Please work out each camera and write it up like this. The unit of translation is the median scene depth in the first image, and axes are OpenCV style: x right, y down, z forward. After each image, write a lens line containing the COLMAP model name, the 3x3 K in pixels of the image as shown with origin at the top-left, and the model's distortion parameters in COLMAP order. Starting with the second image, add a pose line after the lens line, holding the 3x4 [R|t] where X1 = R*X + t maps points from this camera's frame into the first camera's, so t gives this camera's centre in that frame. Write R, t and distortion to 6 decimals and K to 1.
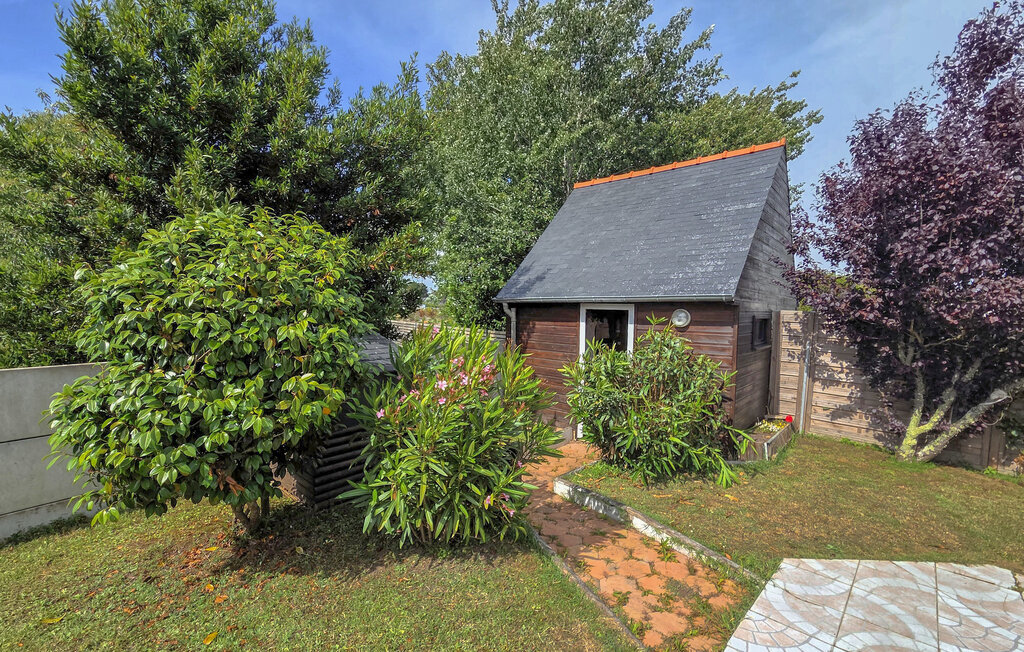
lens RADIAL K [[453.0, 0, 512.9], [0, 453.0, 336.8], [0, 0, 1]] dist [0.000899, 0.000272]
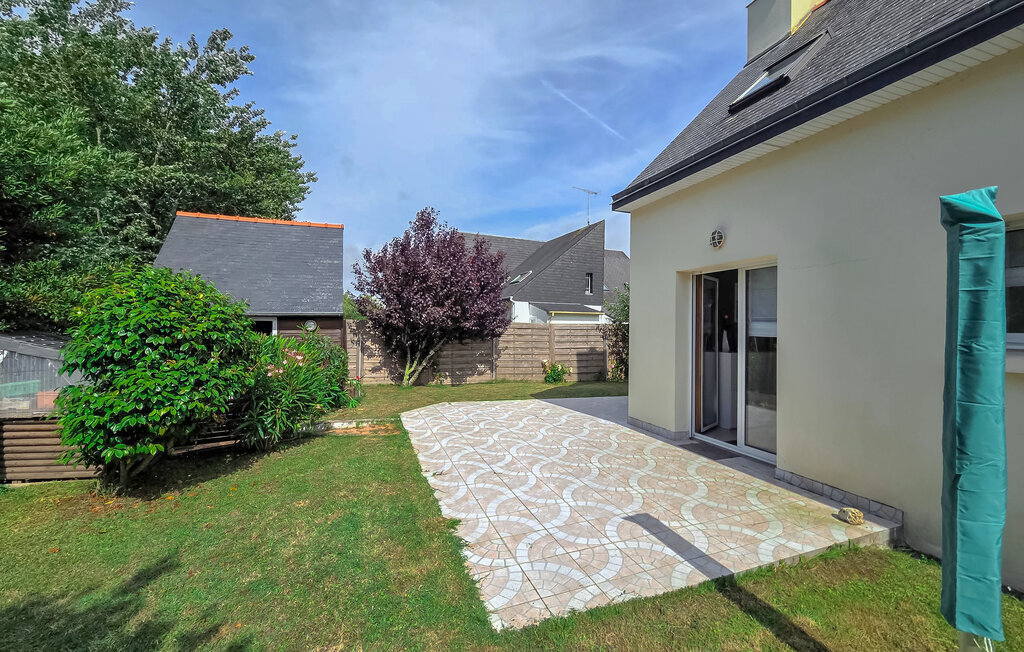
lens RADIAL K [[411.4, 0, 512.0], [0, 411.4, 326.0], [0, 0, 1]] dist [0.000325, 0.000011]
pose [[0.457459, -0.032292, 0.888644, -0.647472], [0.048790, 0.998747, 0.011177, -0.018368], [-0.887891, 0.038243, 0.458461, -0.383603]]
